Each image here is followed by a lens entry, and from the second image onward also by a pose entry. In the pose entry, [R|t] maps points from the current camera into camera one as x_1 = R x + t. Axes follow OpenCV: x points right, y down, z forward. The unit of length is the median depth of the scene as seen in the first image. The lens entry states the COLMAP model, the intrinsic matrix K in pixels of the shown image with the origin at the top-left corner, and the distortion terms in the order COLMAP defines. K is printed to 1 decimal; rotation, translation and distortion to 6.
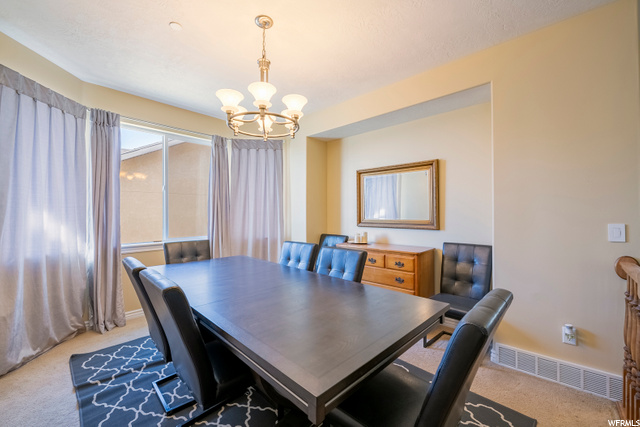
lens RADIAL K [[270.3, 0, 301.7], [0, 270.3, 213.4], [0, 0, 1]] dist [-0.000733, -0.000077]
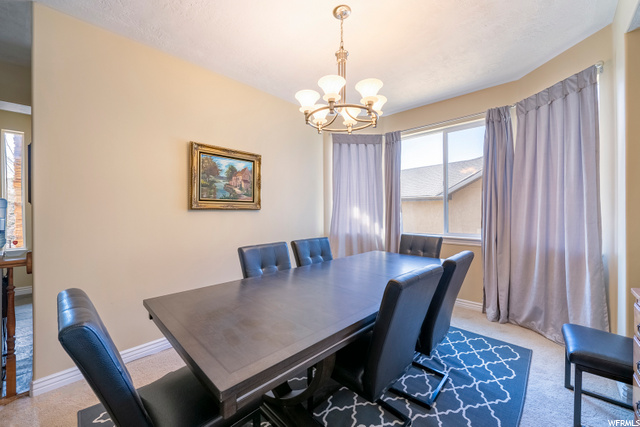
lens RADIAL K [[256.1, 0, 318.1], [0, 256.1, 212.1], [0, 0, 1]] dist [0.000081, -0.000052]
pose [[0.011711, 0.002522, -0.999928, 0.570354], [-0.008247, 0.999963, 0.002426, 0.019086], [0.999897, 0.008218, 0.011732, 0.652026]]
